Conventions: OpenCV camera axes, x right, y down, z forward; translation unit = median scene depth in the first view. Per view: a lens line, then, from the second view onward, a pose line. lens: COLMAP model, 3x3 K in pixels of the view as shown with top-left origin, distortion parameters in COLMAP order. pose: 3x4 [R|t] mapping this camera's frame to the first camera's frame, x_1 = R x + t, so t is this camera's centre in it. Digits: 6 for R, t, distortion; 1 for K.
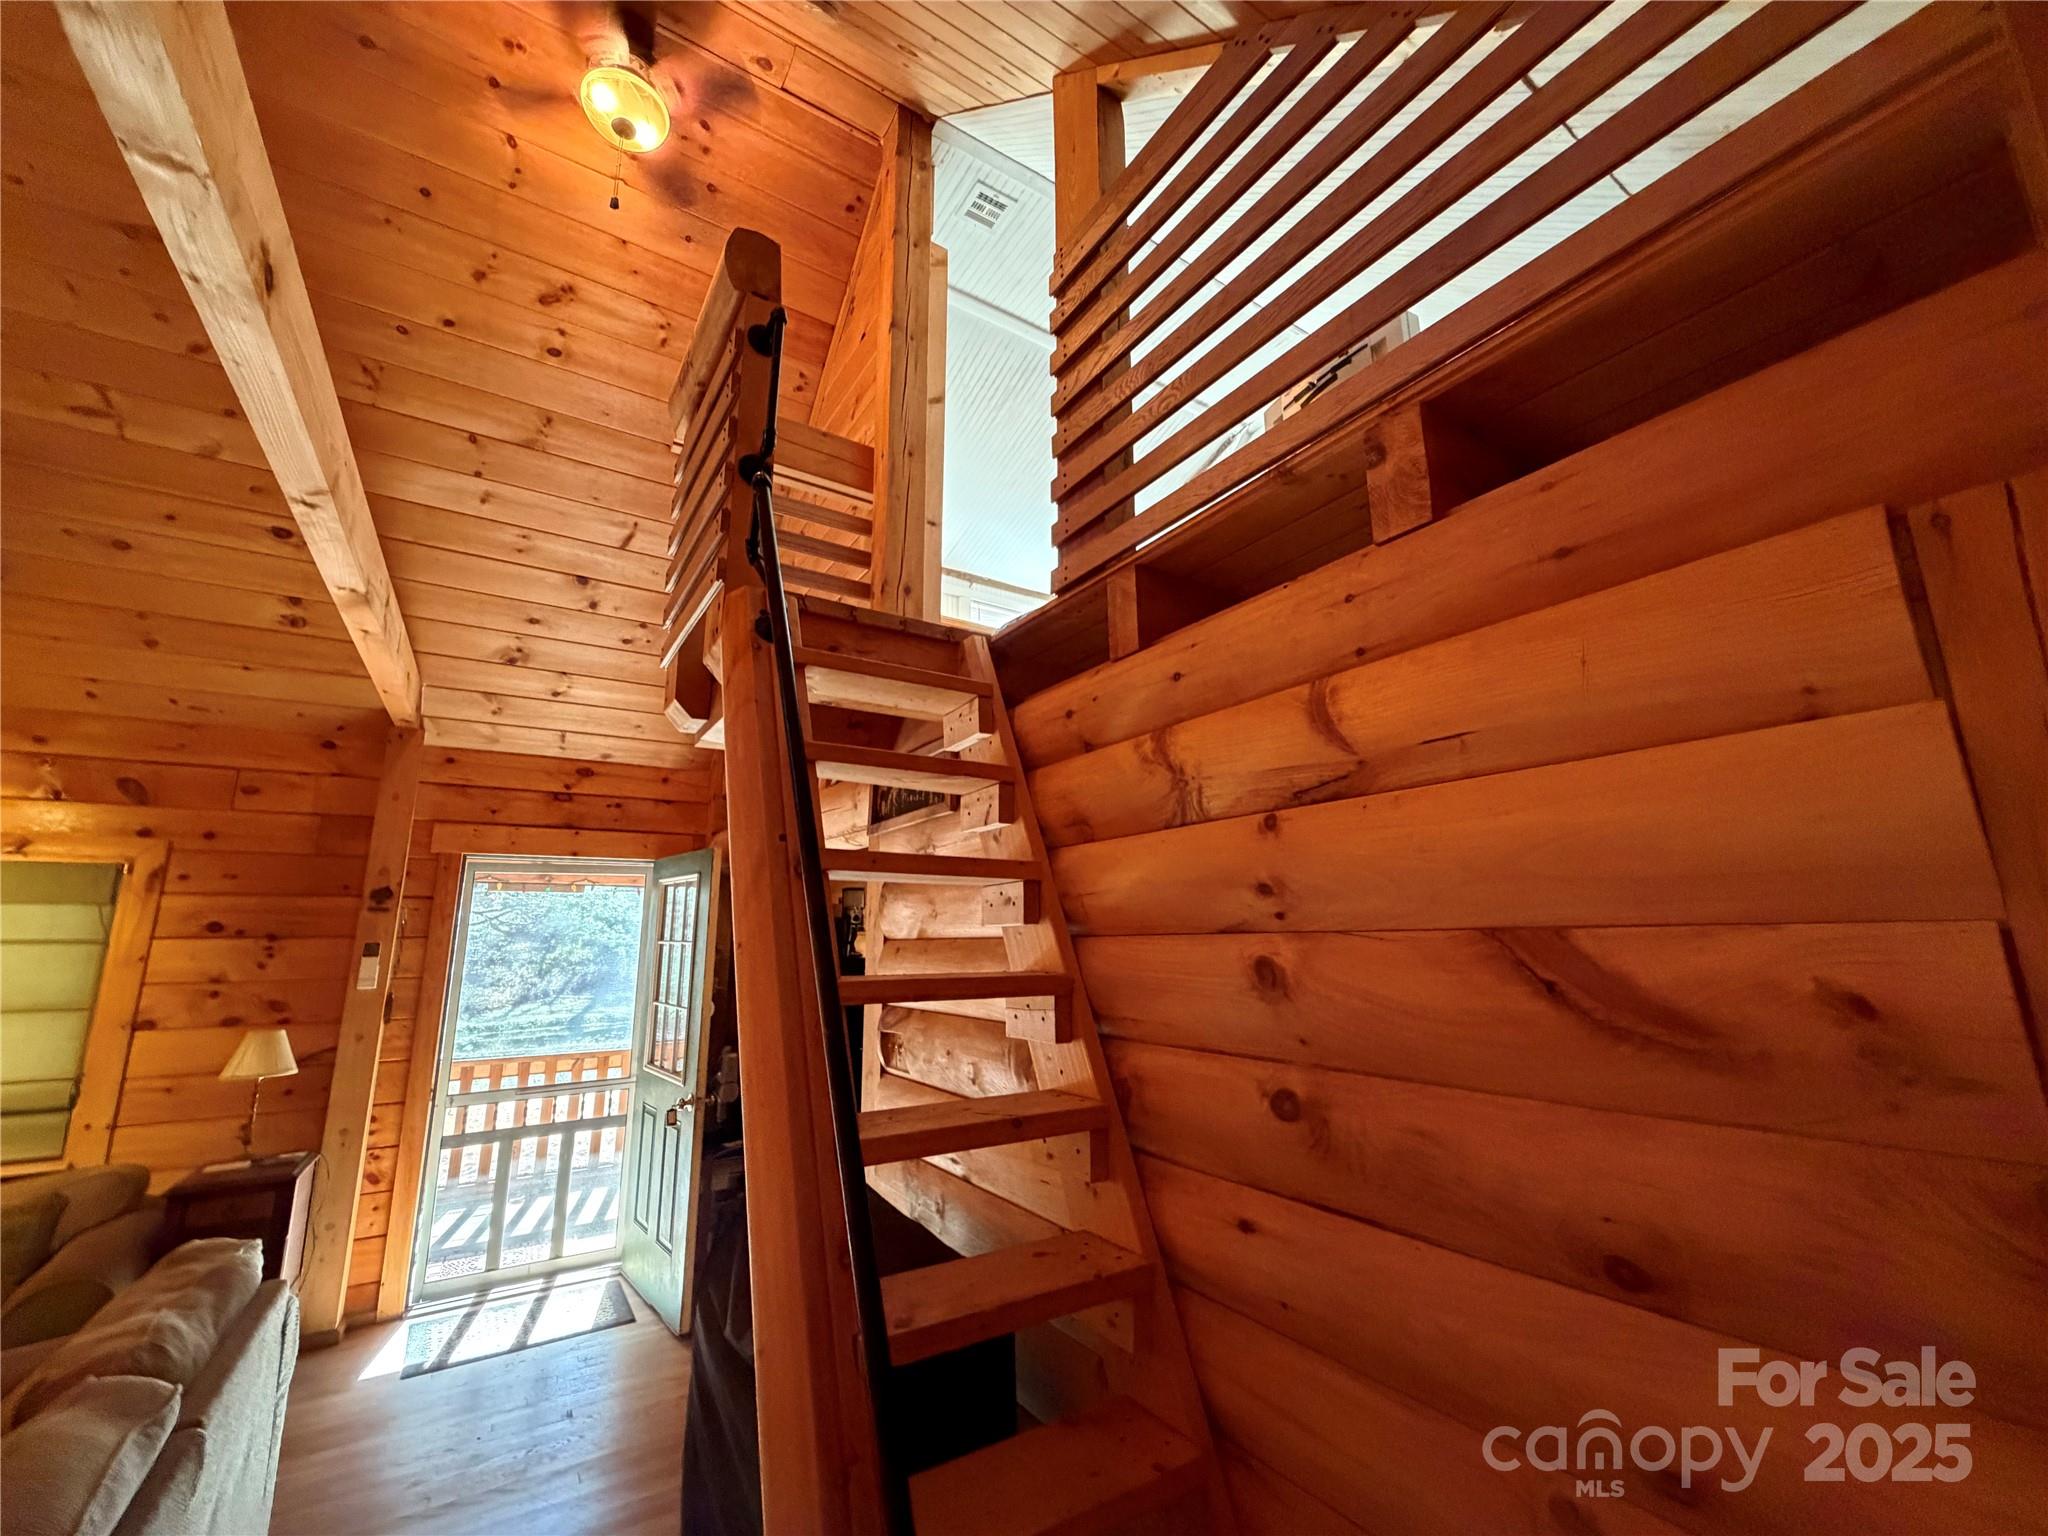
lens RADIAL K [[816.8, 0, 1022.7], [0, 816.8, 767.9], [0, 0, 1]] dist [0.000323, -0.000192]
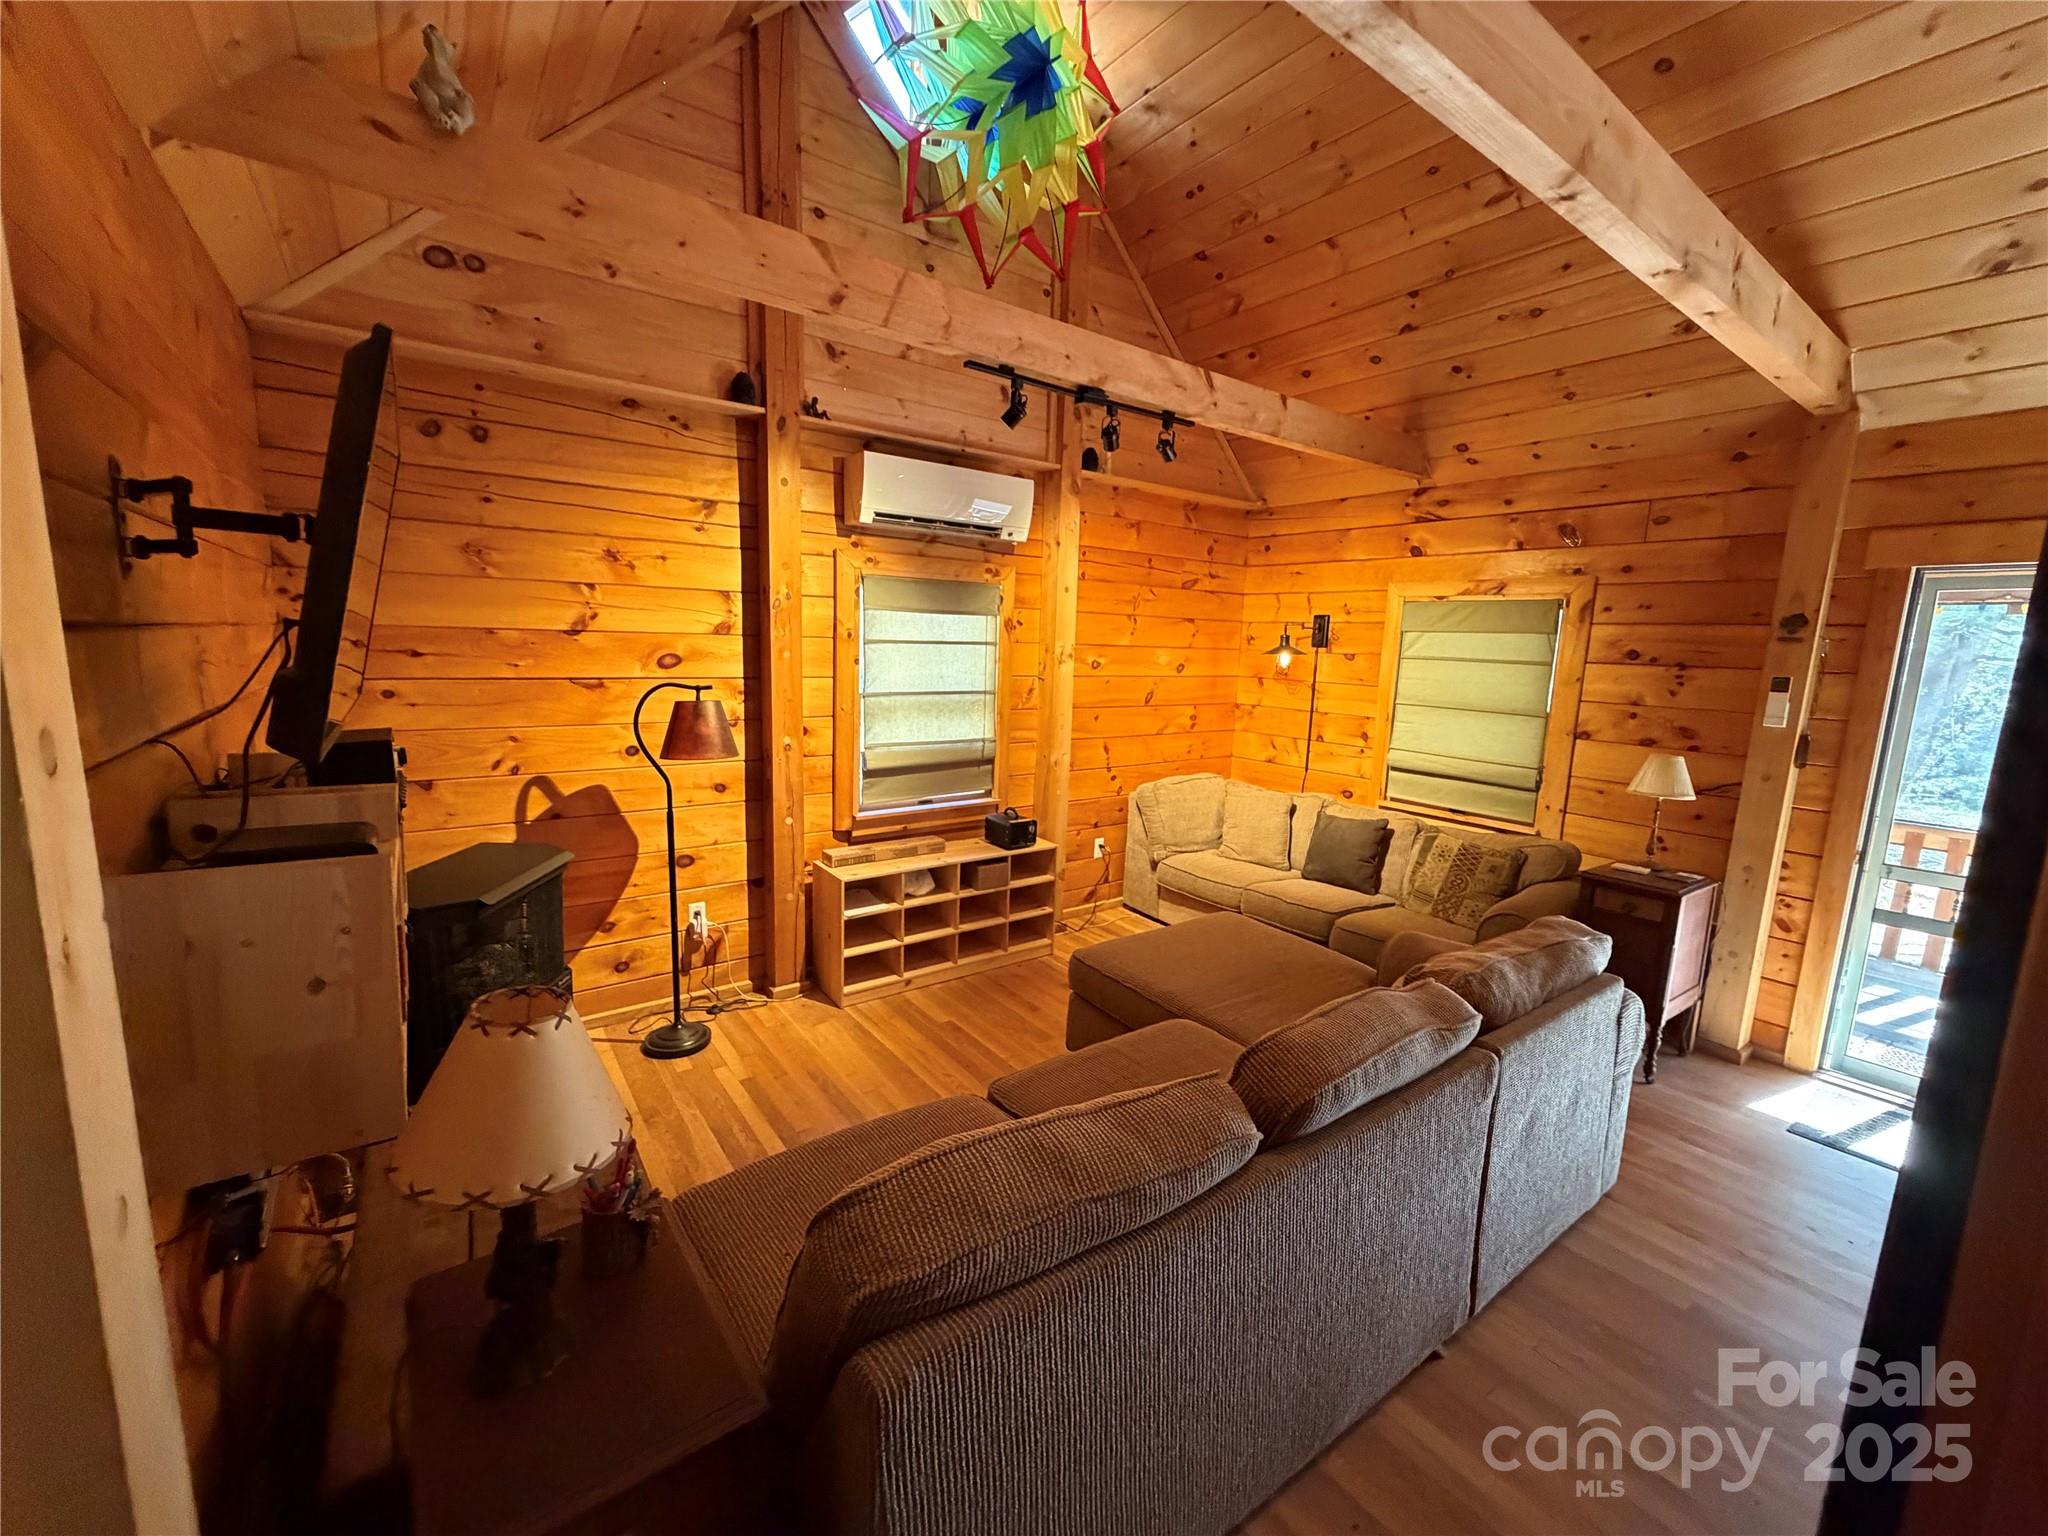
lens RADIAL K [[816.8, 0, 1021.2], [0, 816.8, 764.5], [0, 0, 1]] dist [0.000323, -0.000192]
pose [[0.063626, 0.160268, -0.985021, 0.046908], [0.164639, 0.971811, 0.168753, 0.020716], [0.984300, -0.172910, 0.035446, 0.139322]]
